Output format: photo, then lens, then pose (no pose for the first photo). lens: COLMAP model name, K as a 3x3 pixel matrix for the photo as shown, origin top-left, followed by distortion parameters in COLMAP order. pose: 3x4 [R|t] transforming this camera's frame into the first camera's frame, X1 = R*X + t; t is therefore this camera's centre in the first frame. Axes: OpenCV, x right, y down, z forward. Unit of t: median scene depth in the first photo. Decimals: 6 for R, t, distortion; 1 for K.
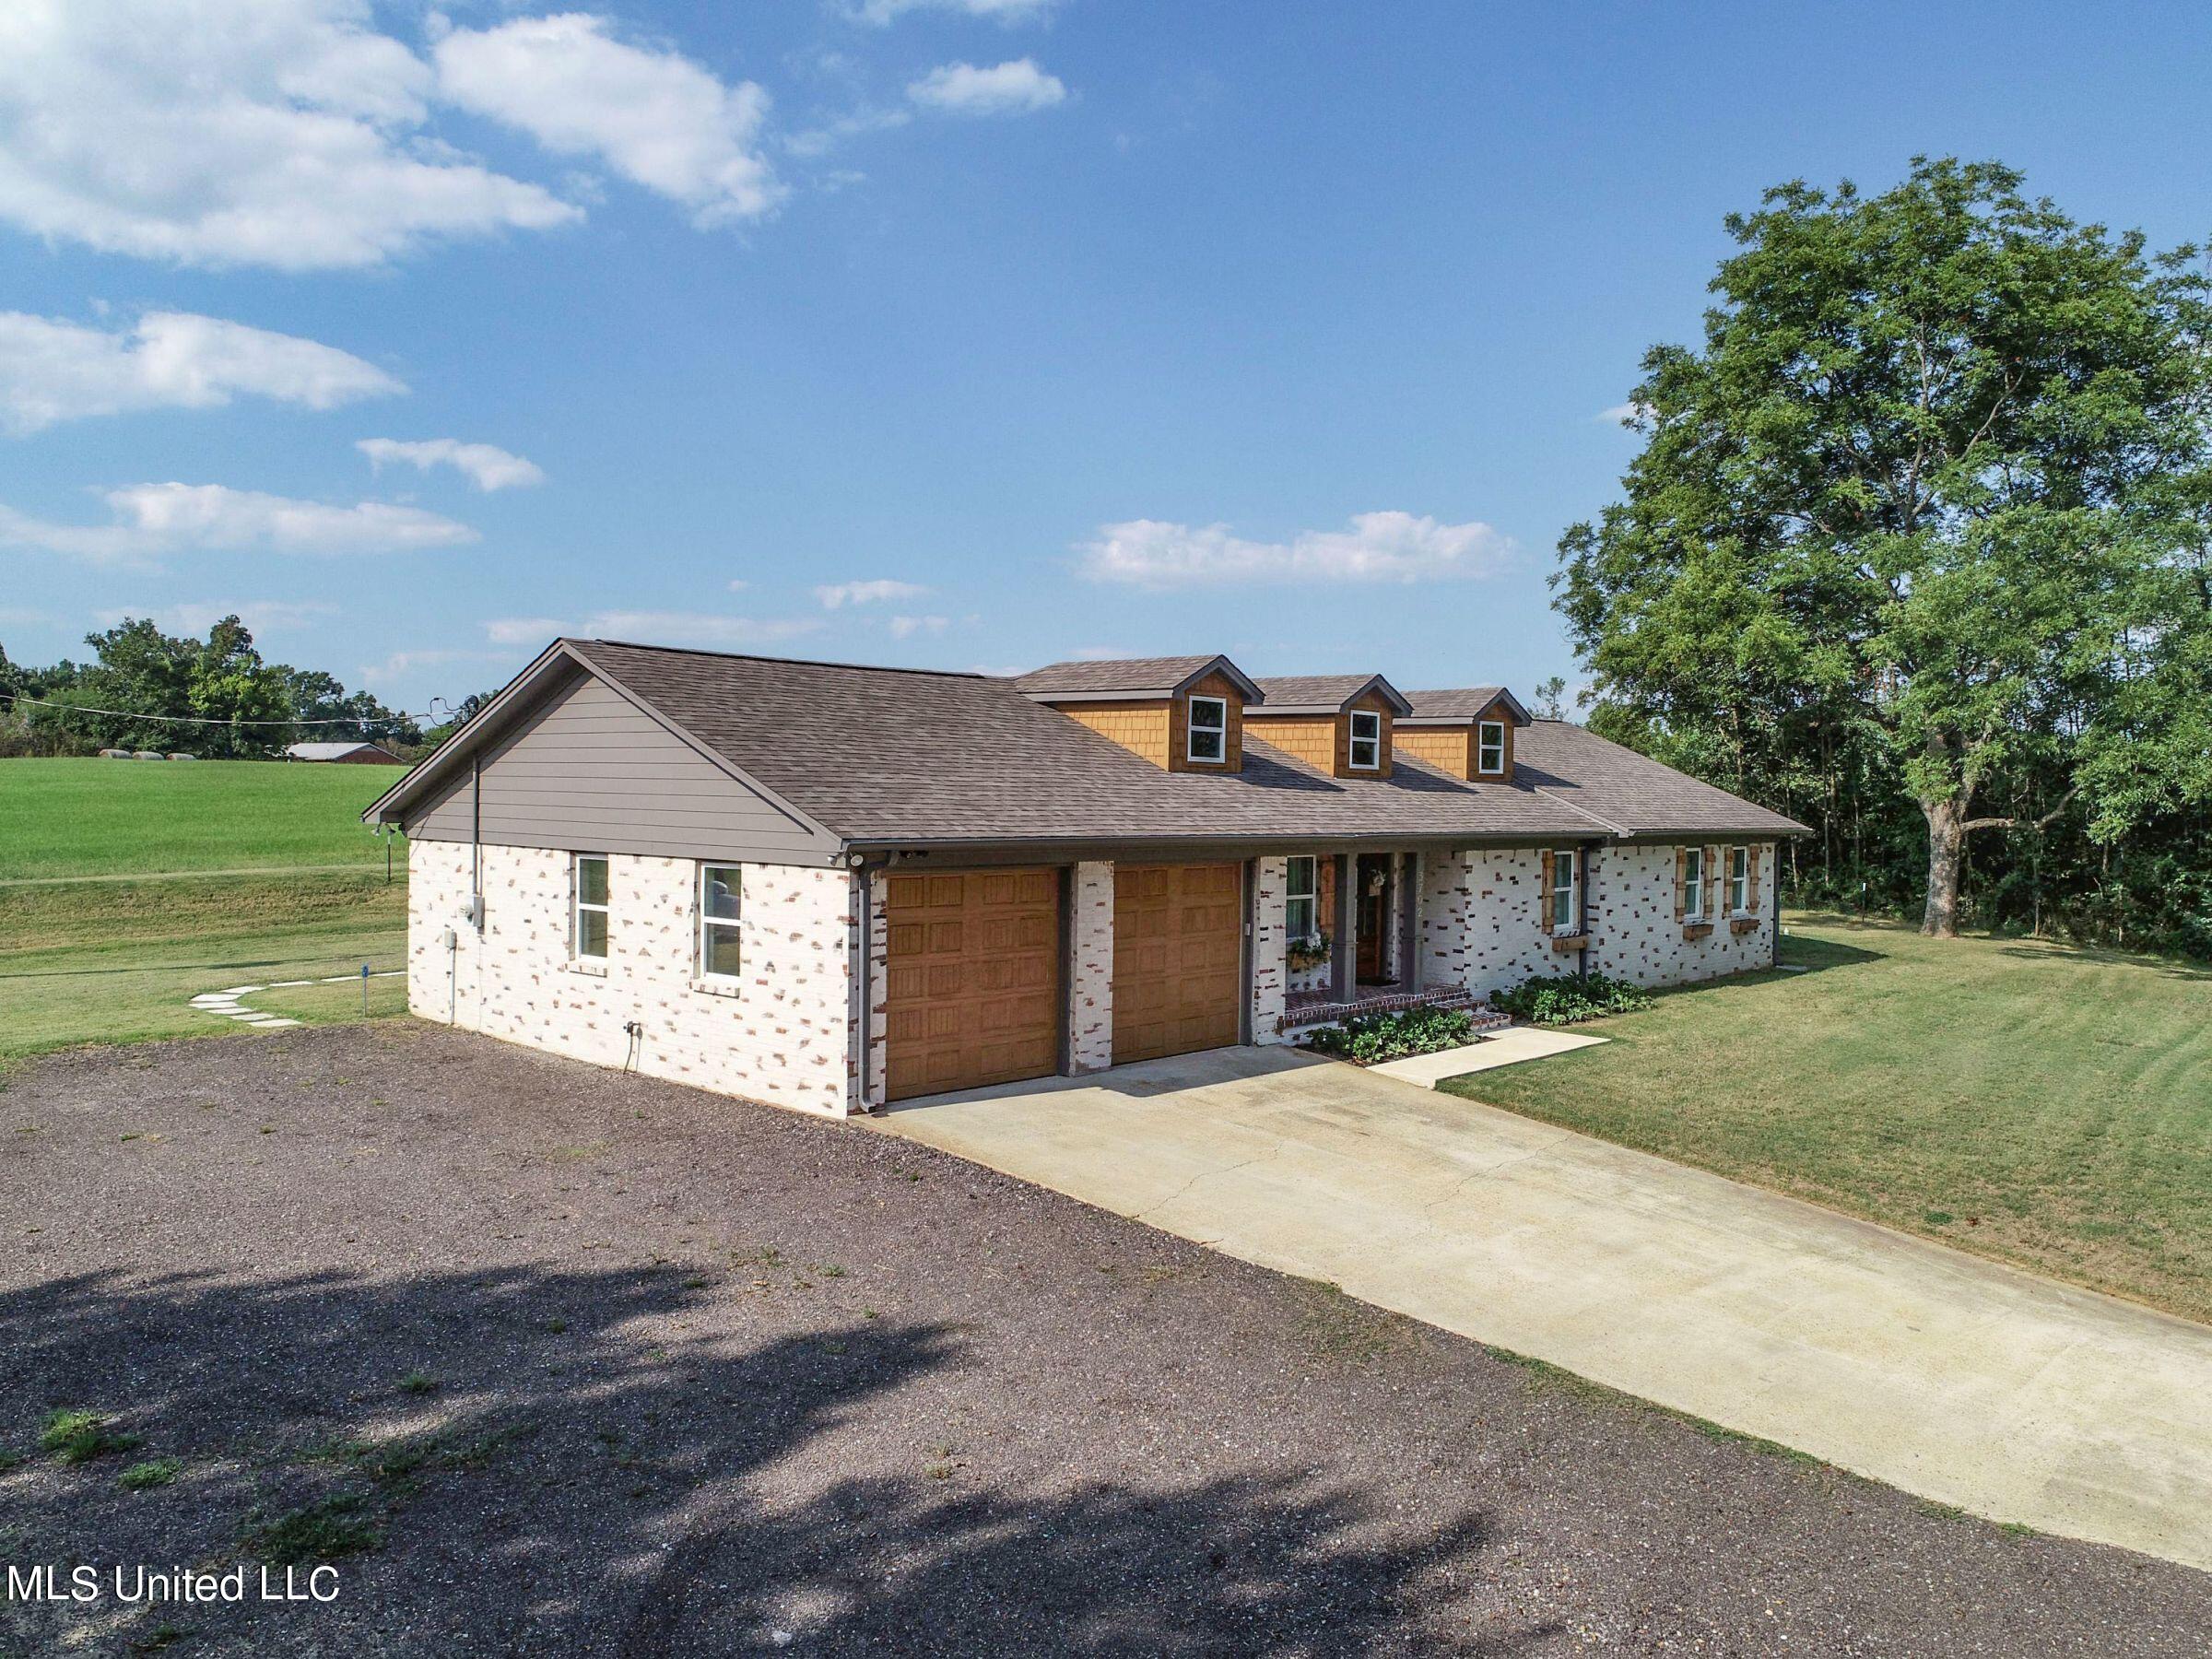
lens RADIAL K [[1654.9, 0, 1113.4], [0, 1654.9, 847.3], [0, 0, 1]] dist [-0.001282, -0.003367]
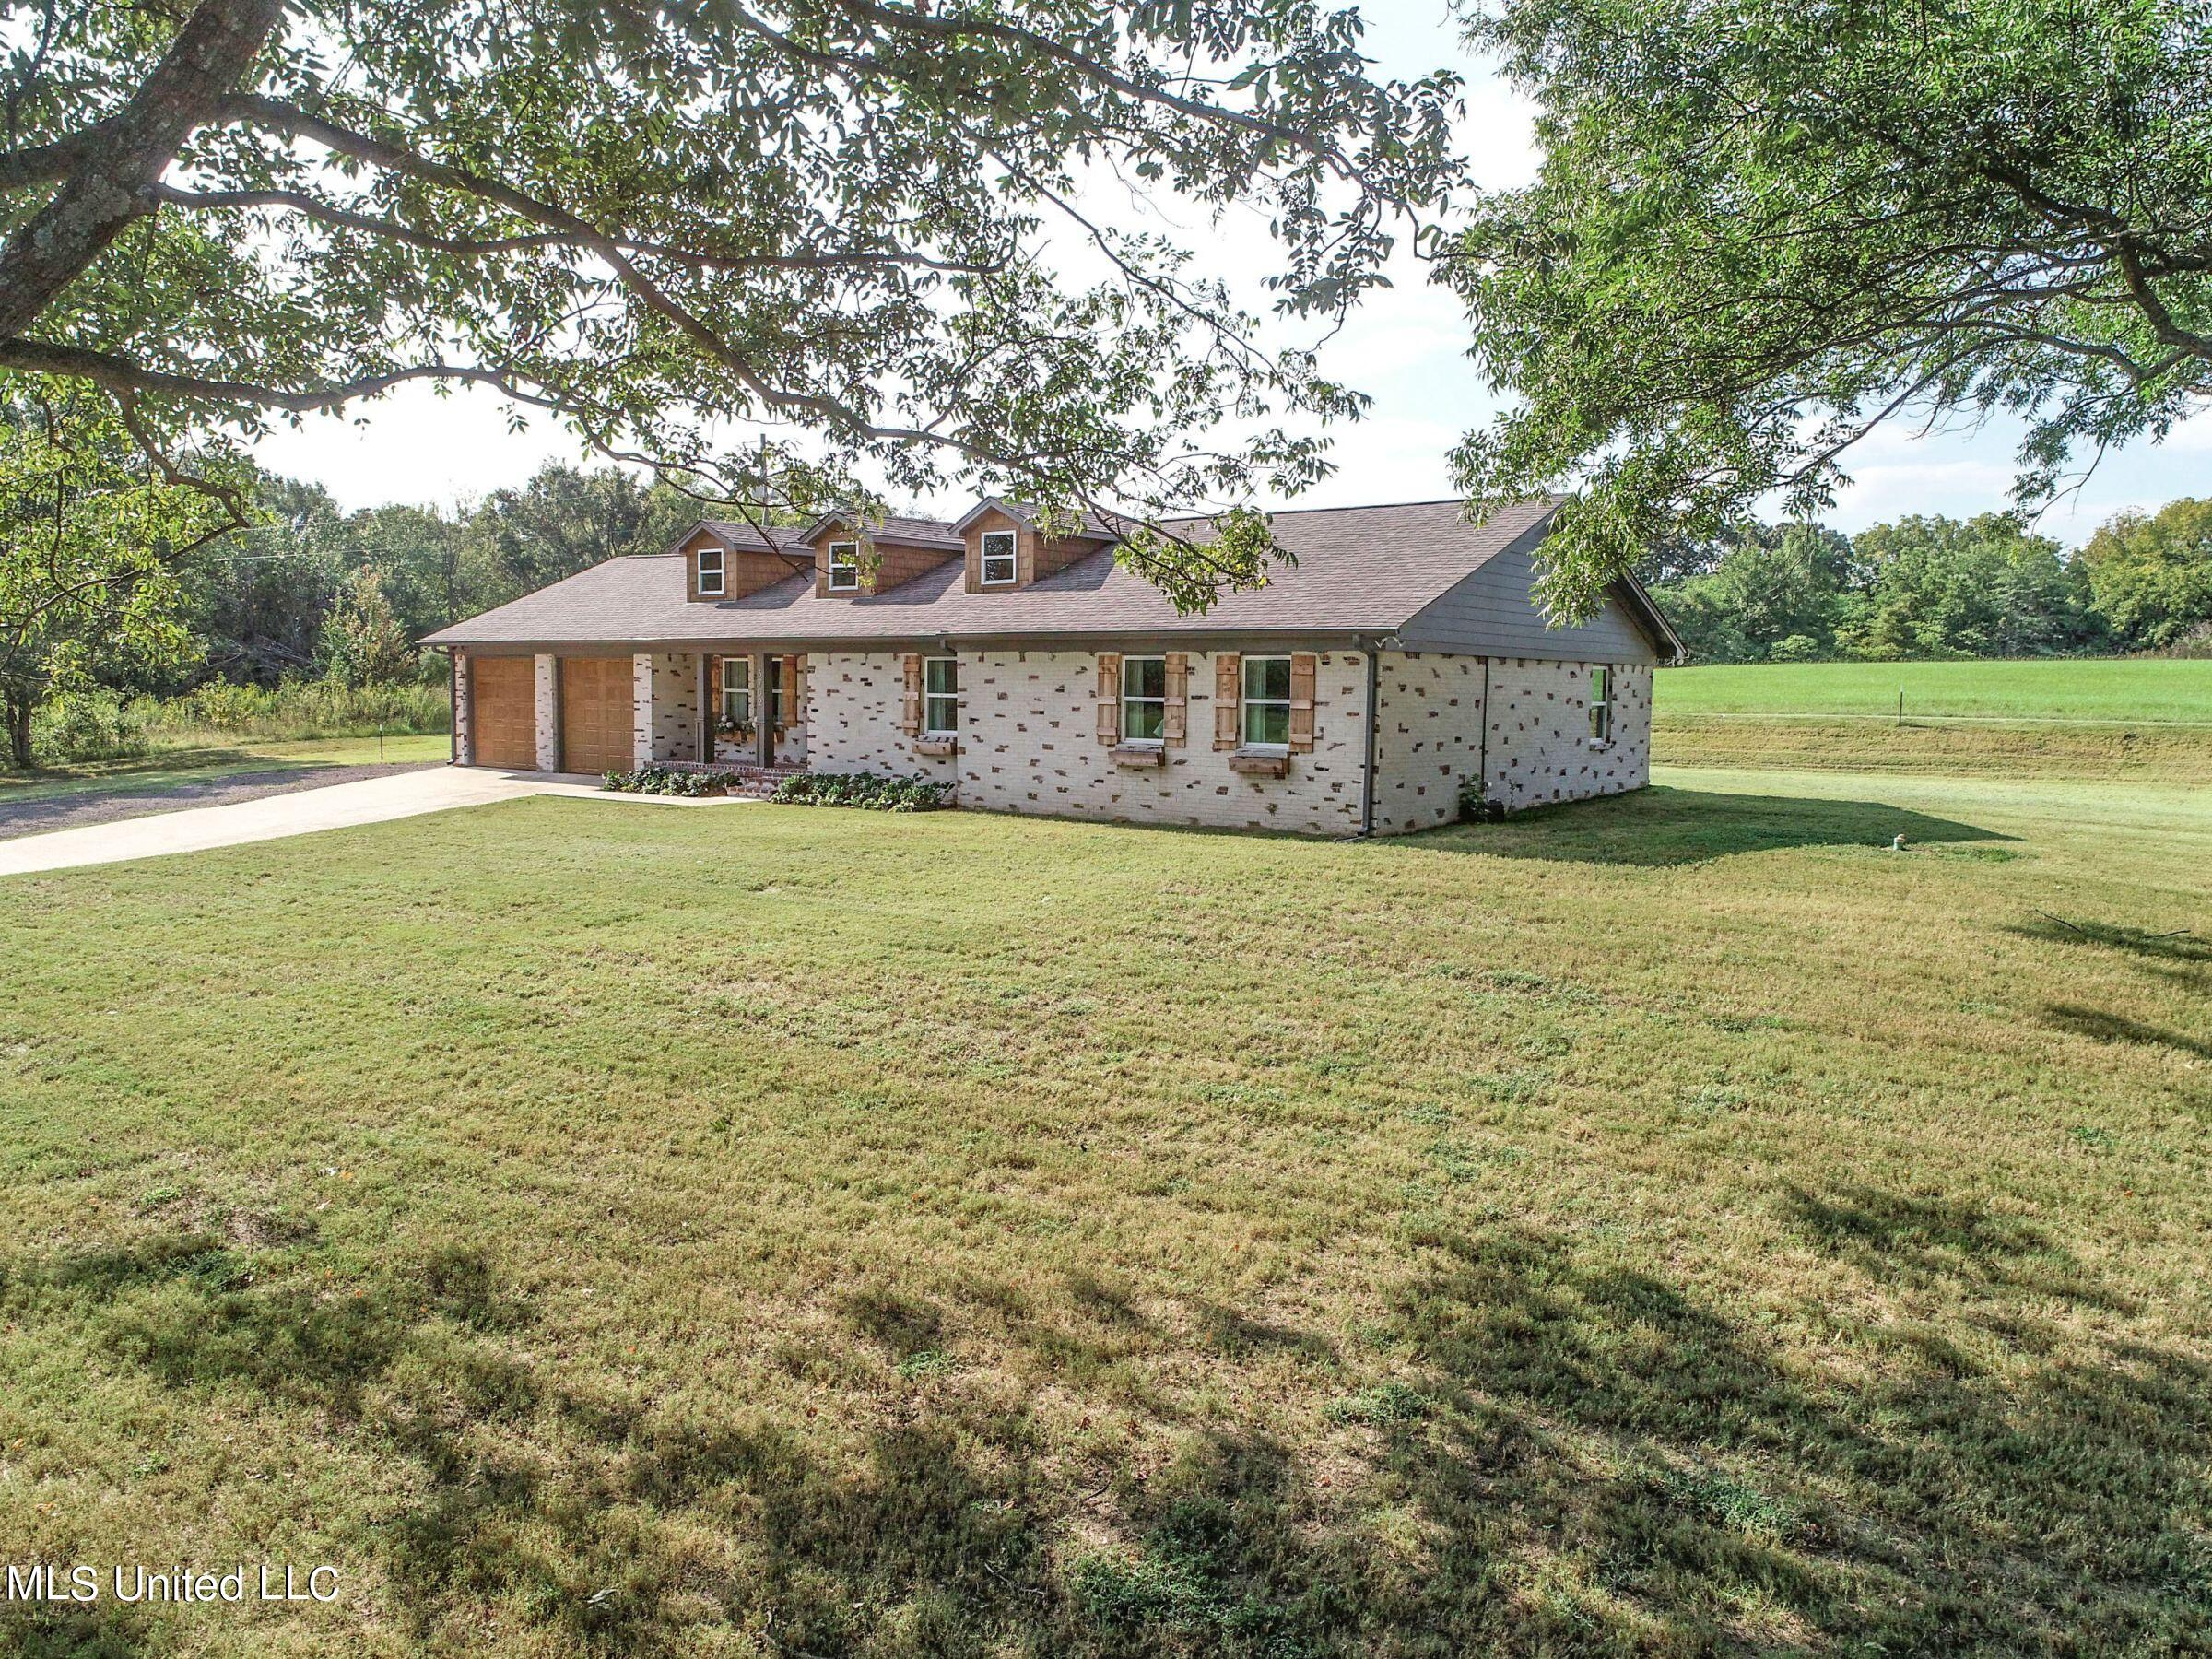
lens RADIAL K [[1654.9, 0, 1139.2], [0, 1654.9, 831.2], [0, 0, 1]] dist [-0.001282, -0.003367]
pose [[0.087814, 0.070862, -0.993613, 1.637709], [-0.044197, 0.996761, 0.067180, 0.044698], [0.995156, 0.038015, 0.090662, 1.317541]]
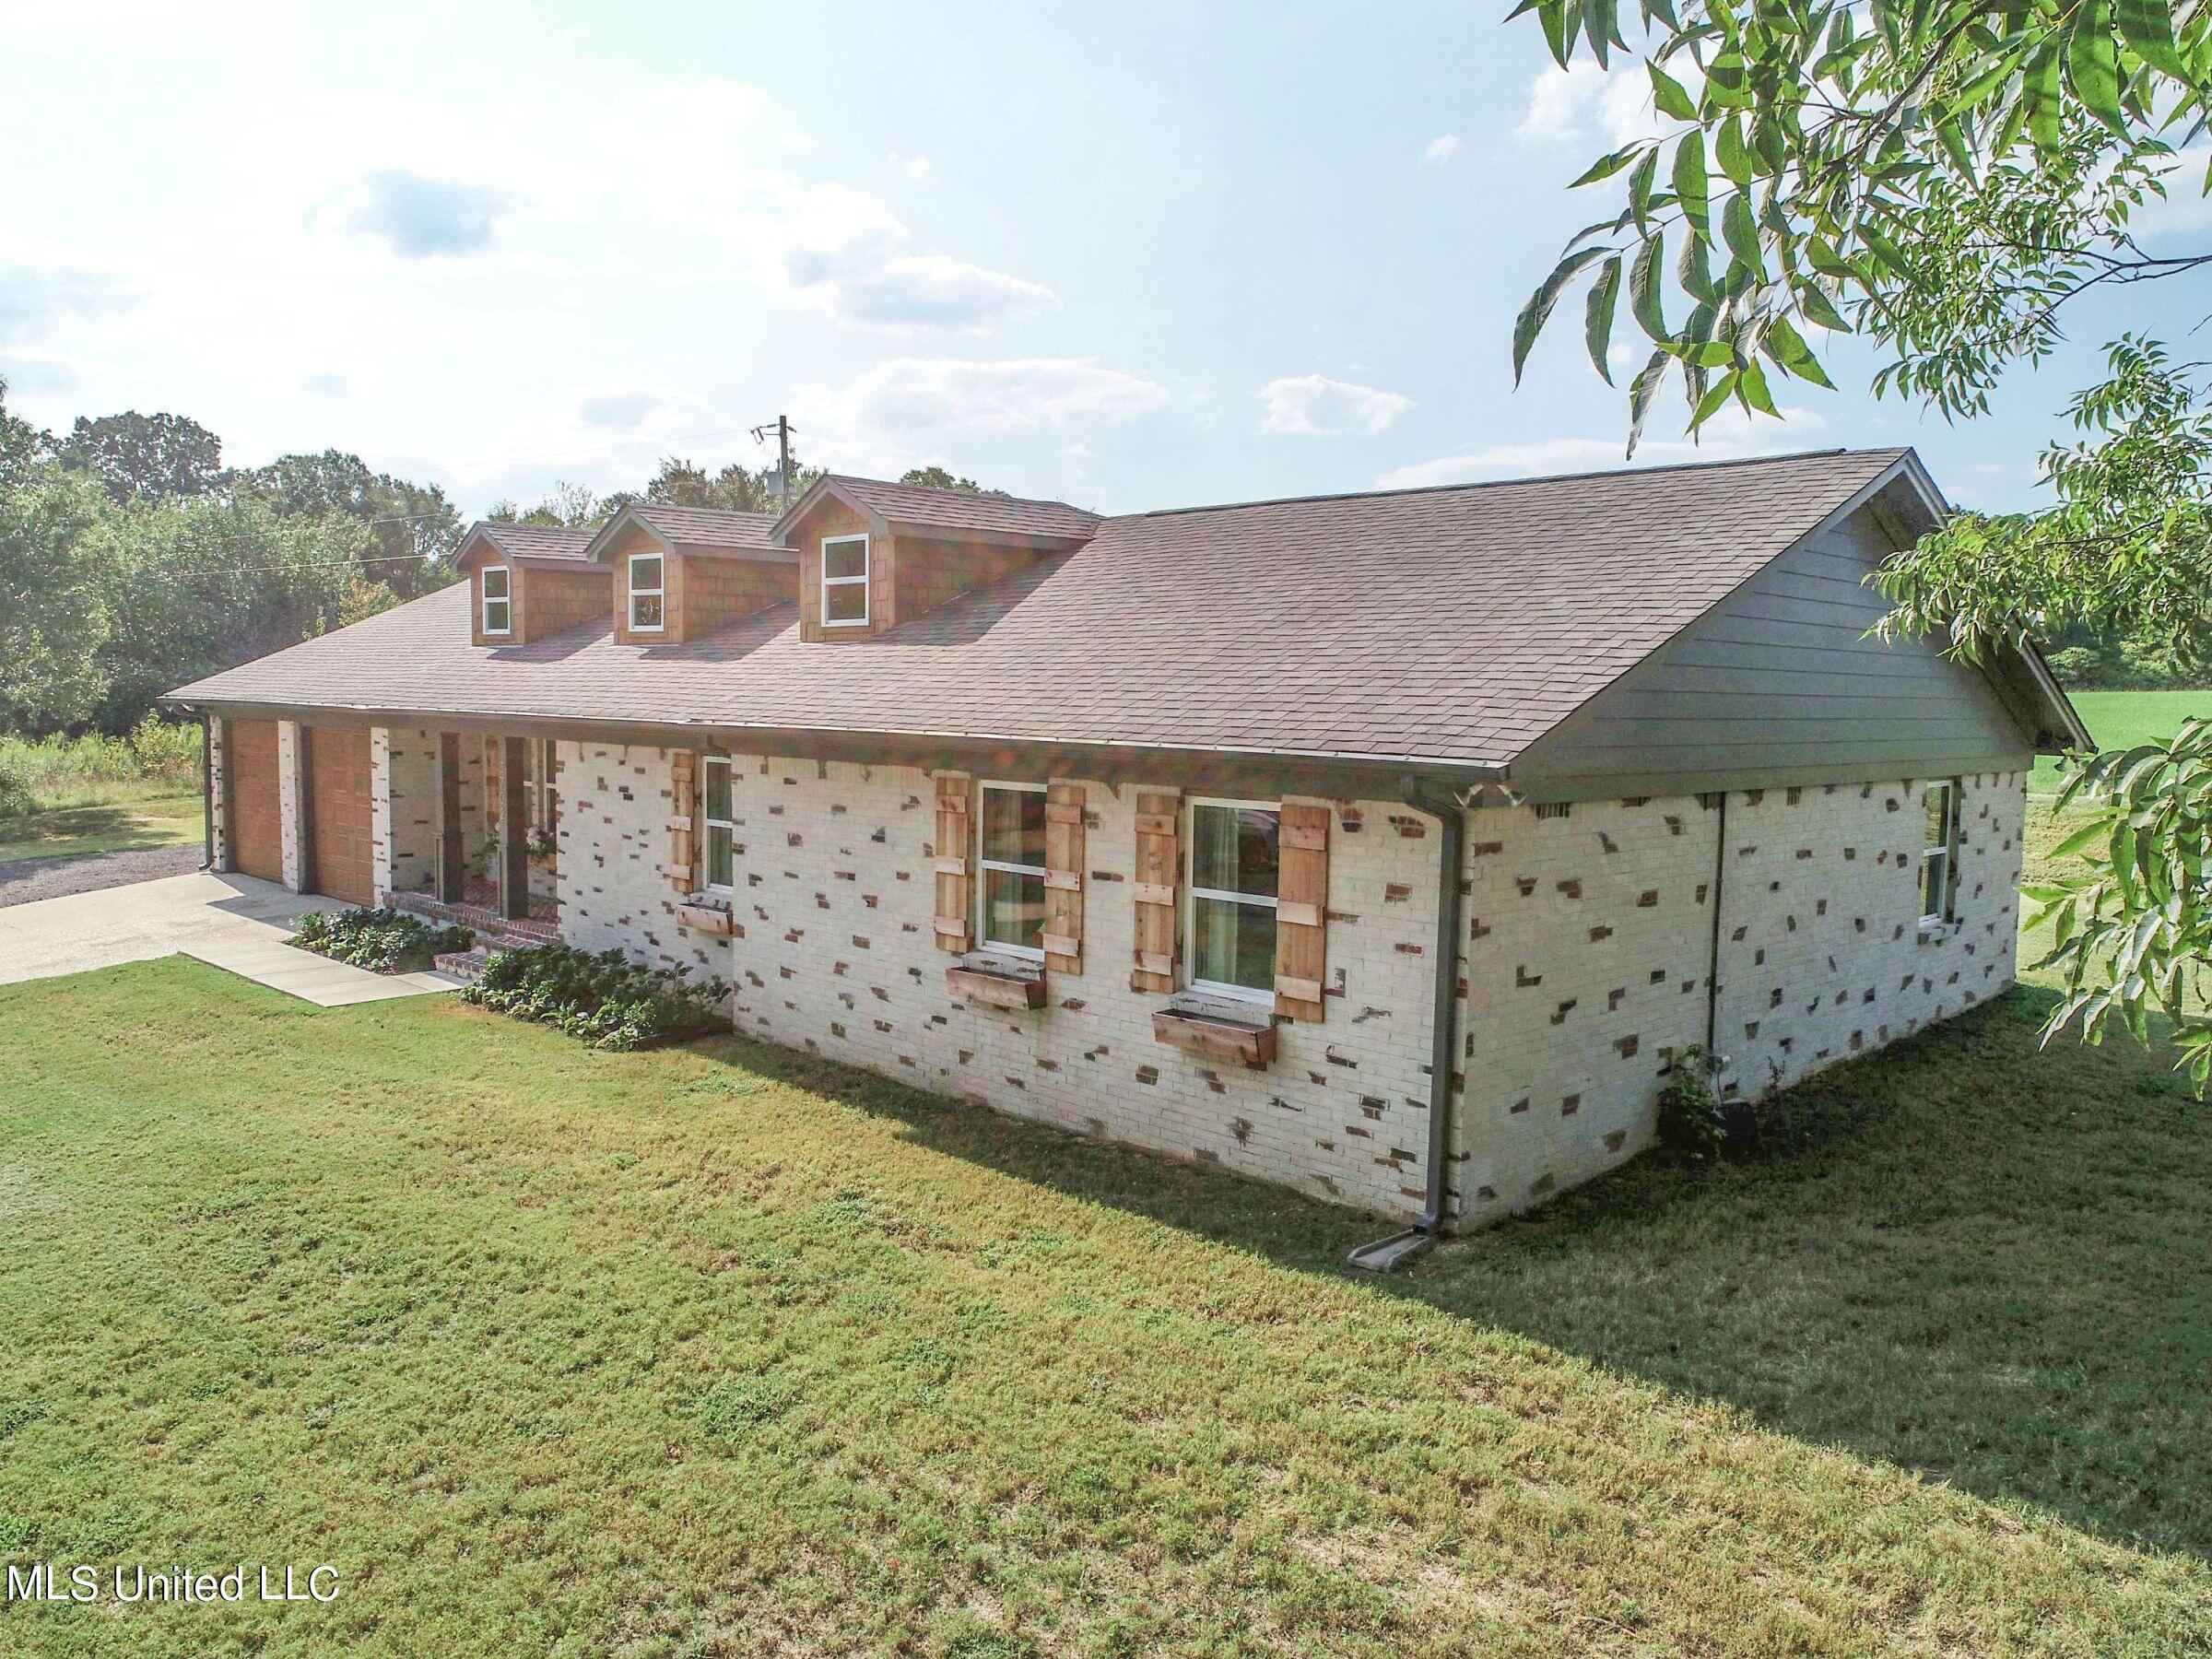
lens RADIAL K [[1654.9, 0, 1138.6], [0, 1654.9, 835.8], [0, 0, 1]] dist [-0.001282, -0.003367]
pose [[-0.032167, 0.072612, -0.996841, 1.064831], [-0.049074, 0.996040, 0.074137, -0.025492], [0.998277, 0.051303, -0.028476, 1.479884]]
